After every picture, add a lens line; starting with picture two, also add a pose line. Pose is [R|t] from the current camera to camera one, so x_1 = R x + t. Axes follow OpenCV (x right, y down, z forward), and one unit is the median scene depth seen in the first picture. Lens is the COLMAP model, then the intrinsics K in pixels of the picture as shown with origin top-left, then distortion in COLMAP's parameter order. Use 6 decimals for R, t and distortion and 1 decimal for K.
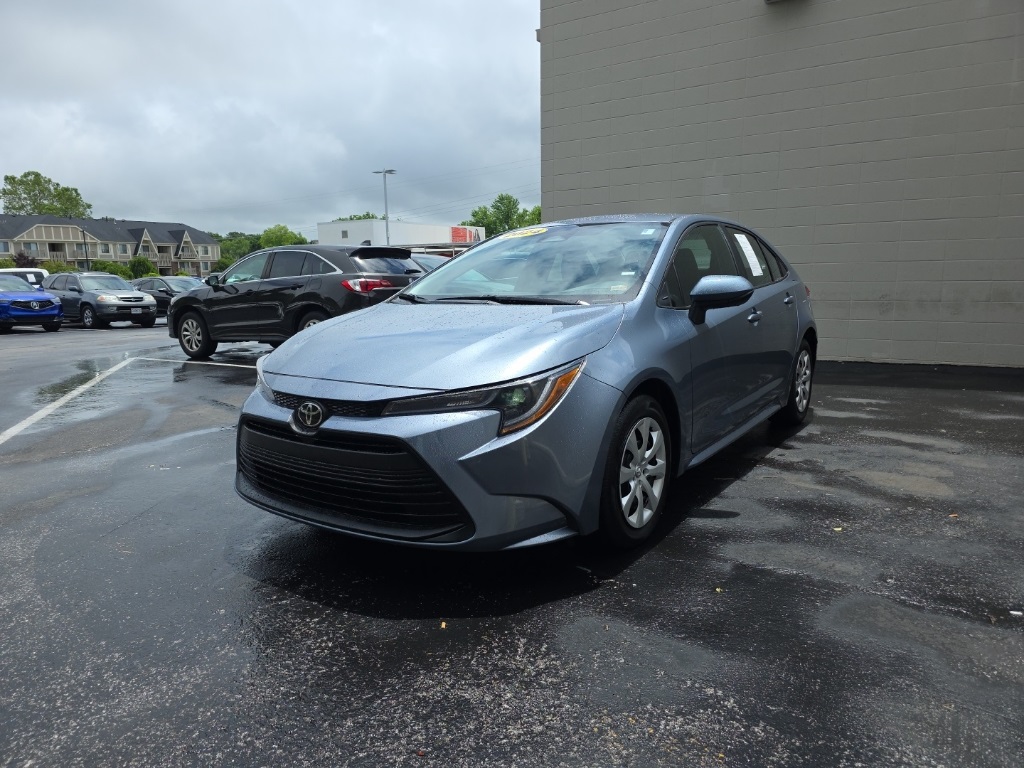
lens RADIAL K [[699.6, 0, 496.1], [0, 699.6, 388.0], [0, 0, 1]] dist [0.054097, -0.045669]
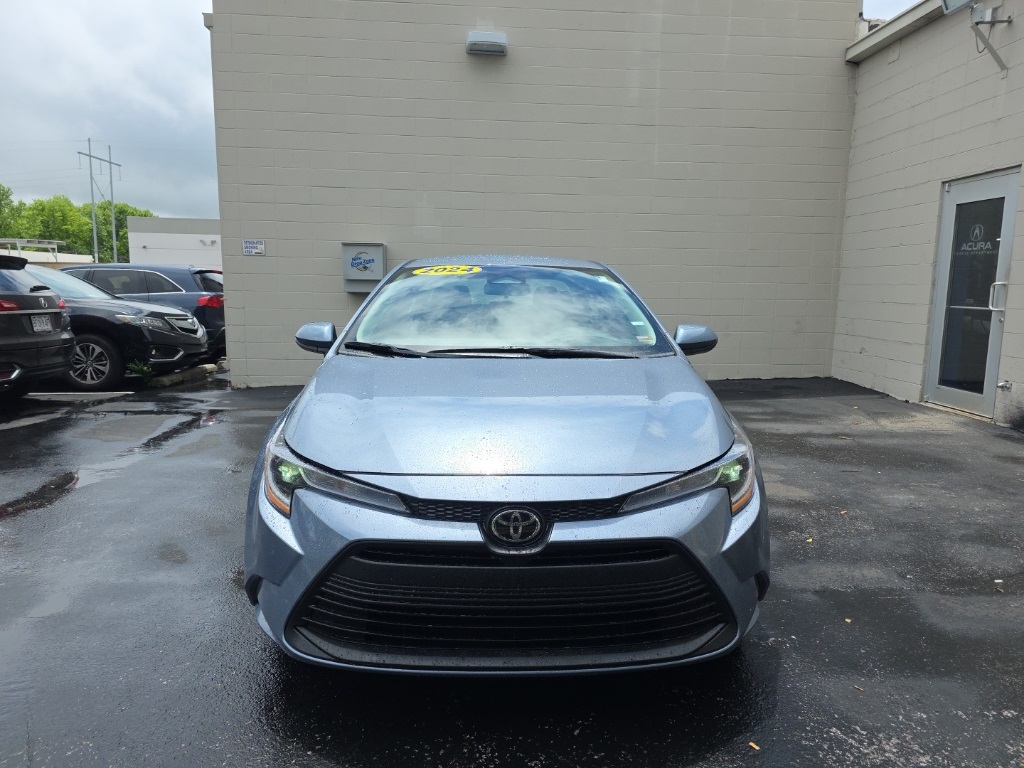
lens RADIAL K [[699.6, 0, 511.6], [0, 699.6, 385.7], [0, 0, 1]] dist [0.054097, -0.045669]
pose [[0.787866, -0.058121, 0.613098, -0.702238], [0.072064, 0.997398, 0.001945, -0.110207], [-0.611616, 0.042650, 0.790004, 0.404277]]
